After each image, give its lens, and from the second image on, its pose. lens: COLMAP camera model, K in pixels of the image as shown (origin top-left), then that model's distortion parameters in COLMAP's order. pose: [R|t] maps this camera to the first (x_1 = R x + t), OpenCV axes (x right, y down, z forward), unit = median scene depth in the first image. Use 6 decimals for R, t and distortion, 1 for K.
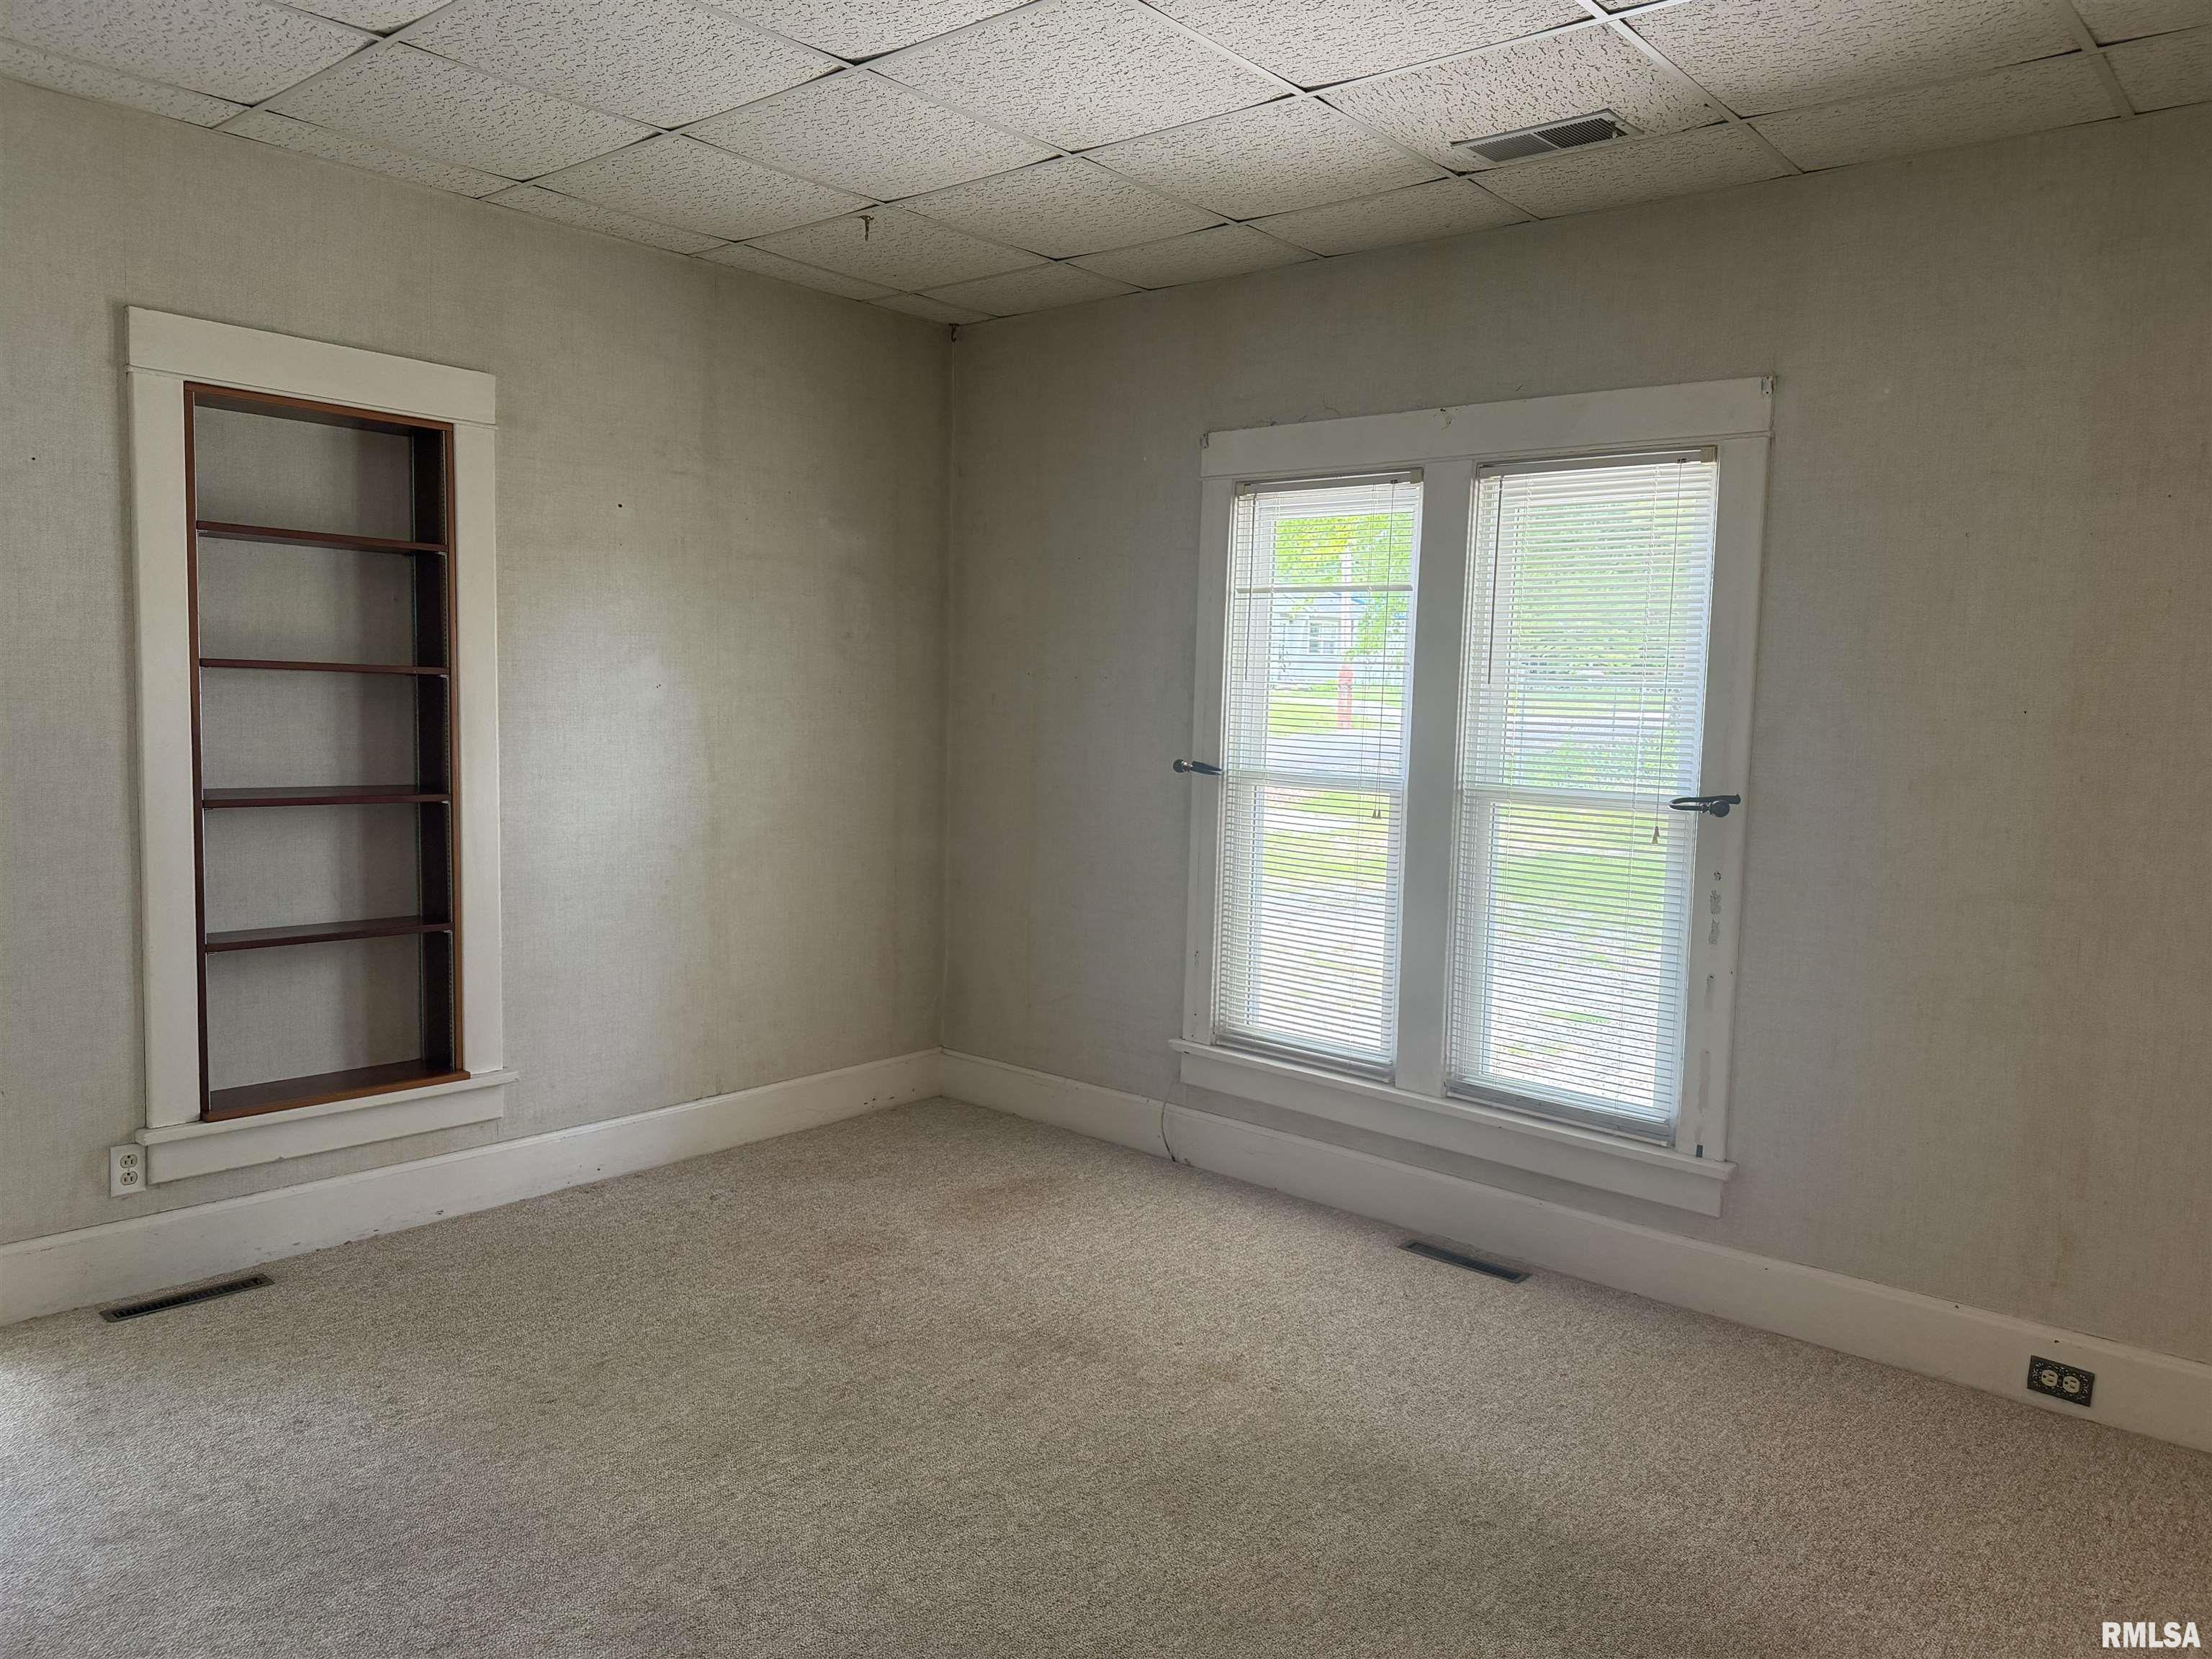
lens RADIAL K [[1545.4, 0, 1100.3], [0, 1545.4, 827.6], [0, 0, 1]] dist [0.094844, -0.153642]
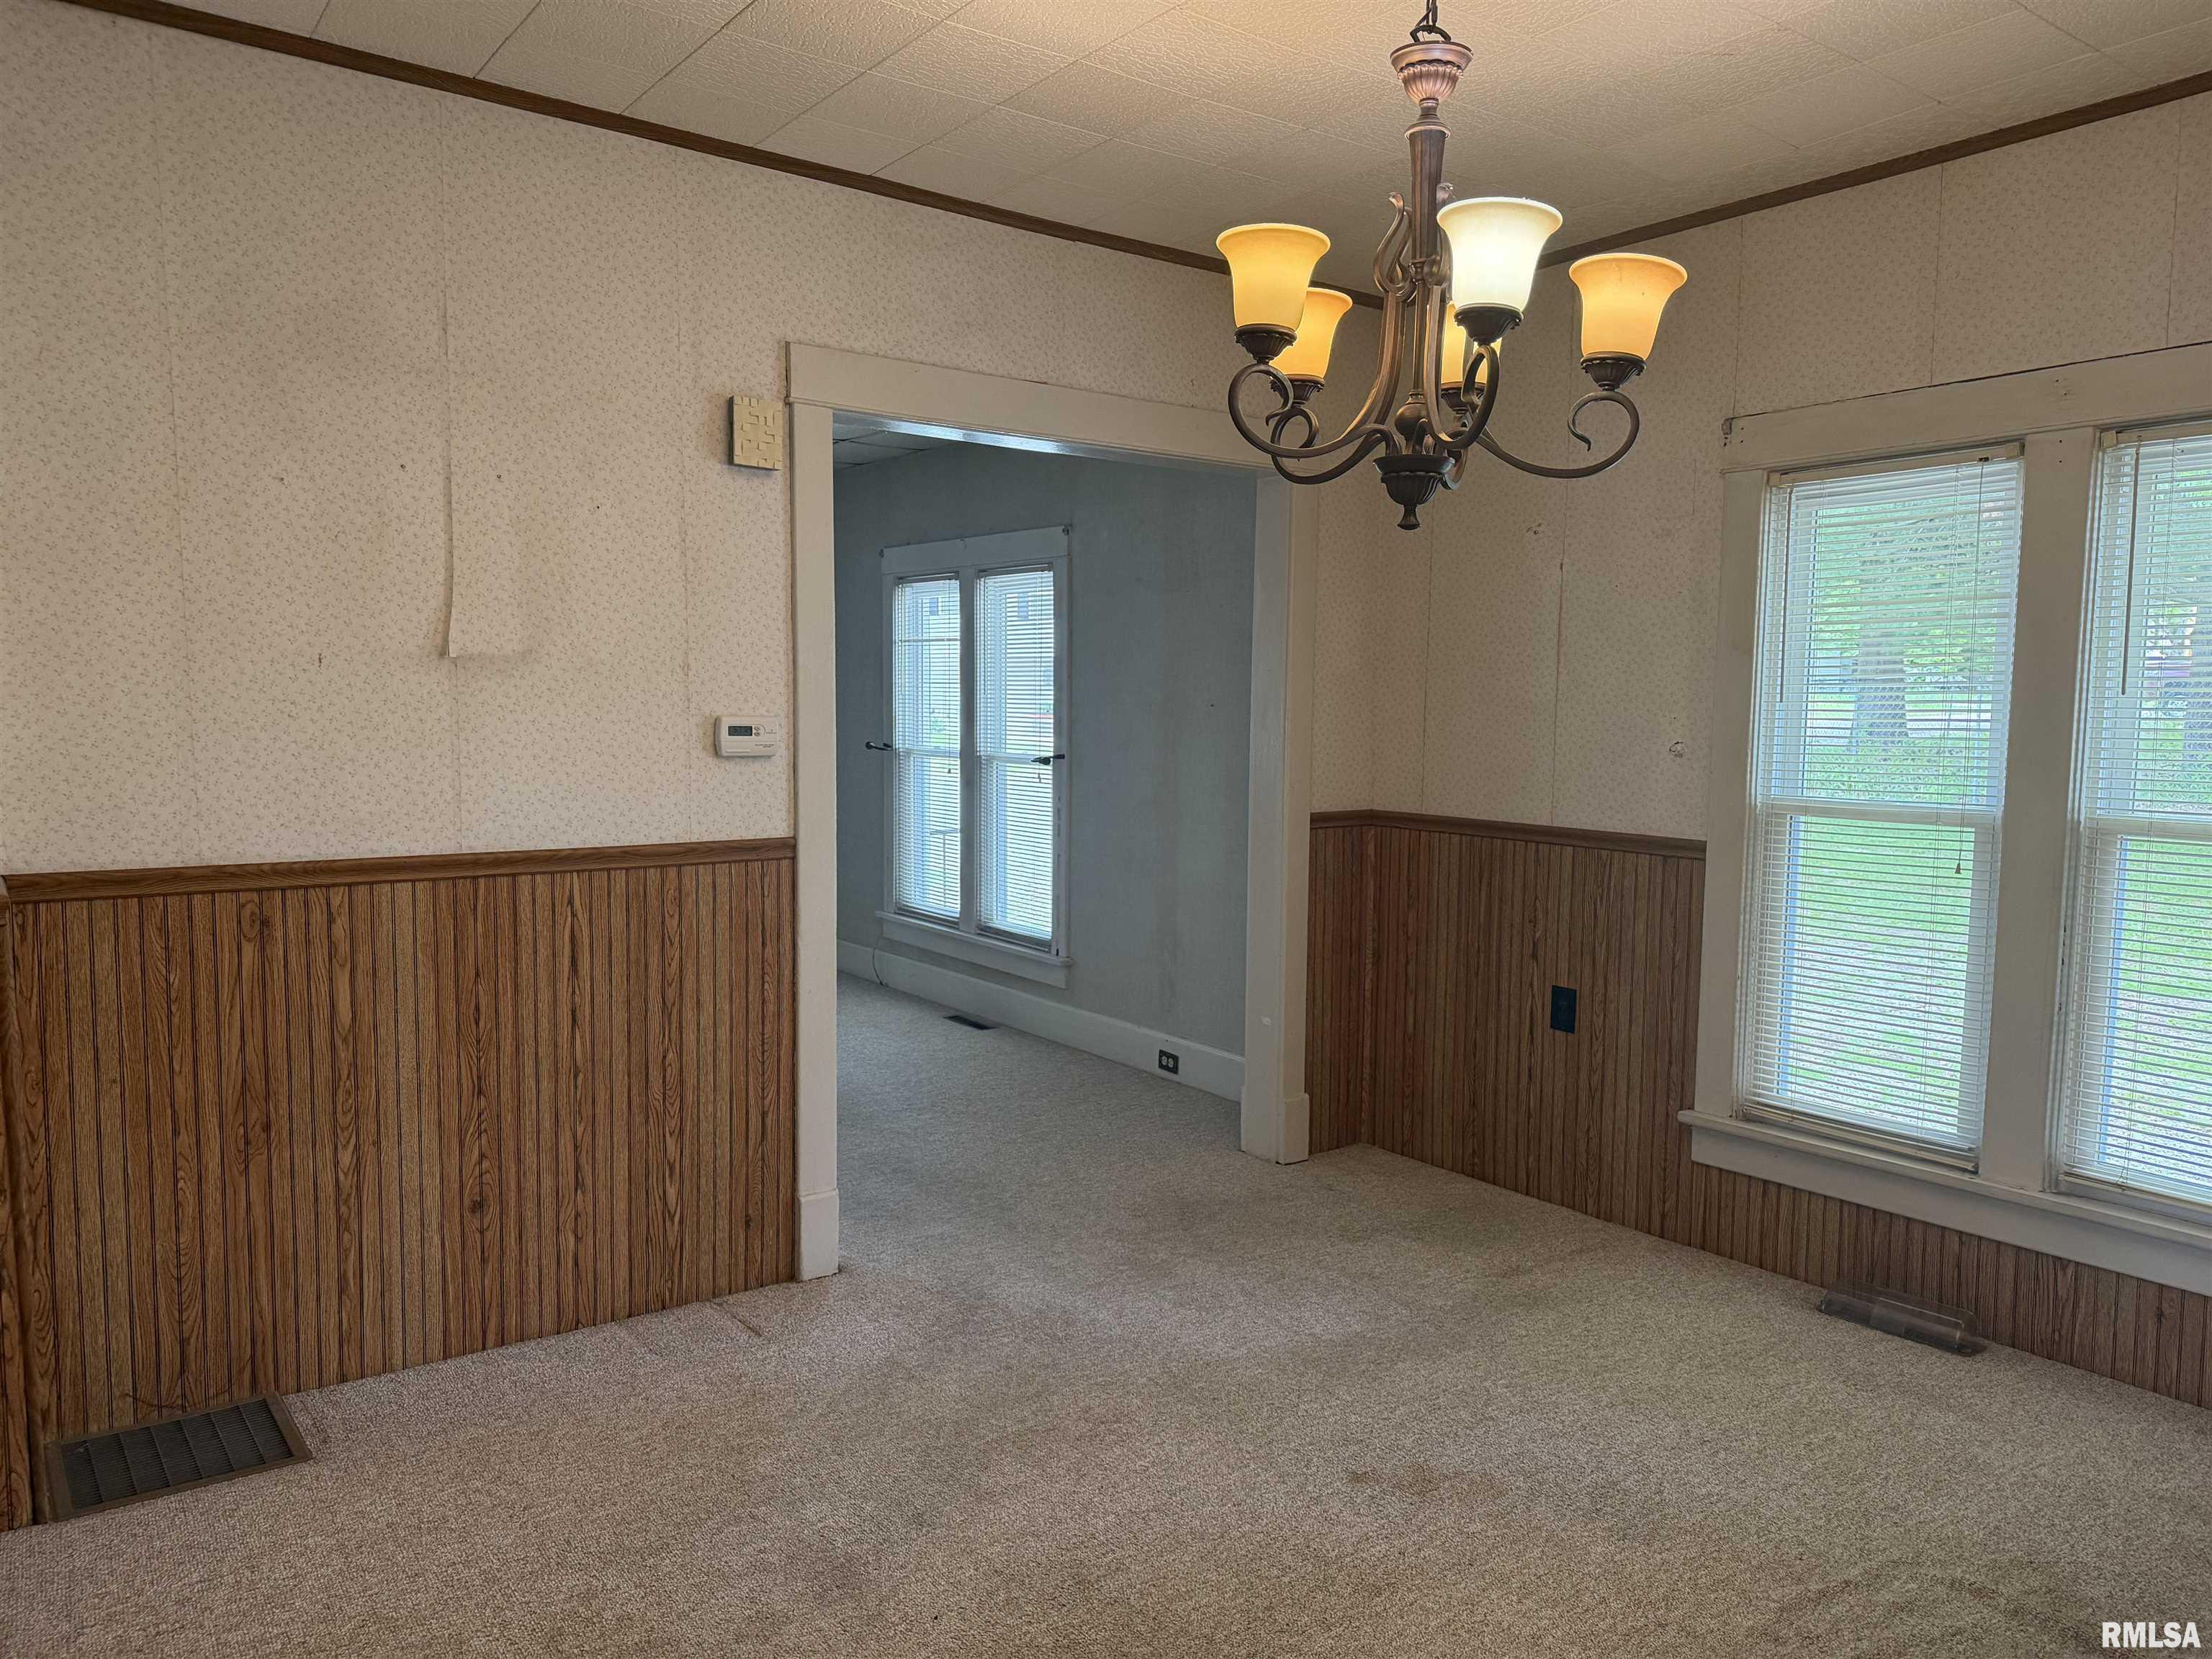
lens RADIAL K [[1526.1, 0, 1110.5], [0, 1526.1, 823.2], [0, 0, 1]] dist [0.043826, -0.071250]
pose [[0.976495, 0.000577, -0.215540, 0.783548], [-0.003631, 0.999899, -0.013770, 0.078390], [0.215510, 0.014229, 0.976398, -0.669696]]
